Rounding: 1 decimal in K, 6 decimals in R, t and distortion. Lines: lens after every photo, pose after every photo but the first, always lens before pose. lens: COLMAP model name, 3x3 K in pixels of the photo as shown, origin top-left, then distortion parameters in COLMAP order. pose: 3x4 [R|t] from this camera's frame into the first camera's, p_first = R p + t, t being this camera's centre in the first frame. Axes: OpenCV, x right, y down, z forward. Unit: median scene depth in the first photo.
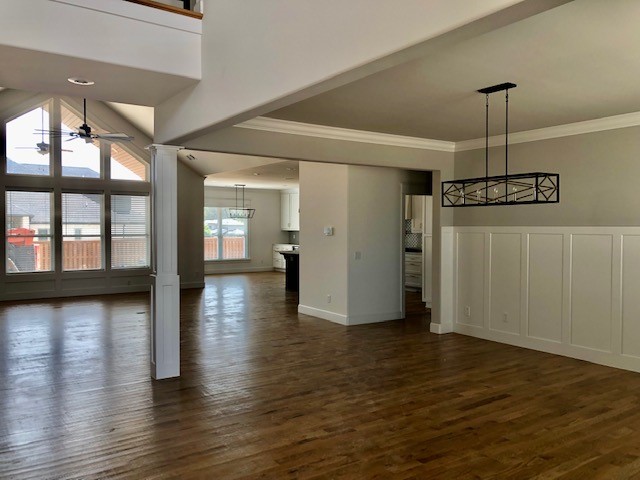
lens RADIAL K [[530.8, 0, 321.0], [0, 530.8, 238.6], [0, 0, 1]] dist [0.048608, -0.032863]
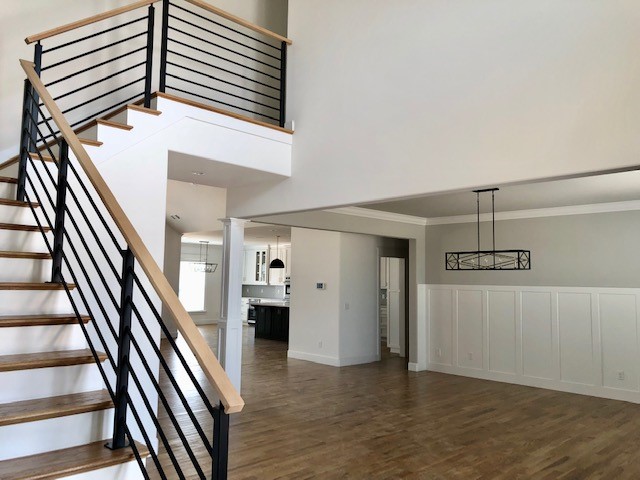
lens RADIAL K [[530.8, 0, 323.8], [0, 530.8, 238.8], [0, 0, 1]] dist [0.048608, -0.032863]
pose [[0.984147, 0.028331, 0.175075, -0.225564], [-0.010401, 0.994679, -0.102494, 0.002673], [-0.177047, 0.099048, 0.979206, -0.209868]]
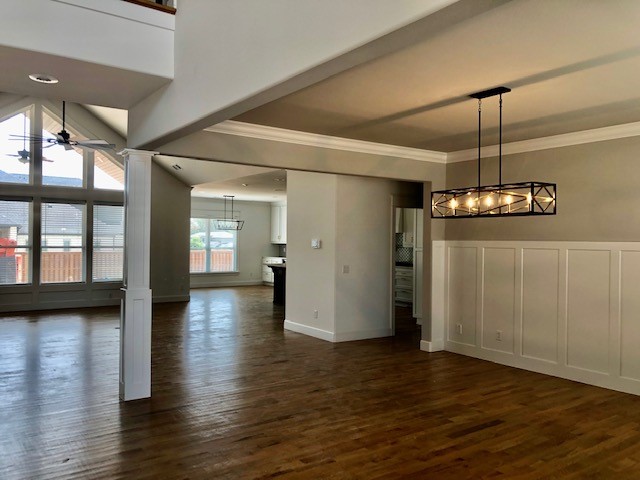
lens RADIAL K [[530.8, 0, 323.4], [0, 530.8, 241.8], [0, 0, 1]] dist [0.048608, -0.032863]
pose [[0.999832, 0.009449, 0.015737, 0.014897], [-0.009135, 0.999760, -0.019926, 0.001589], [-0.015922, 0.019779, 0.999678, 0.044183]]
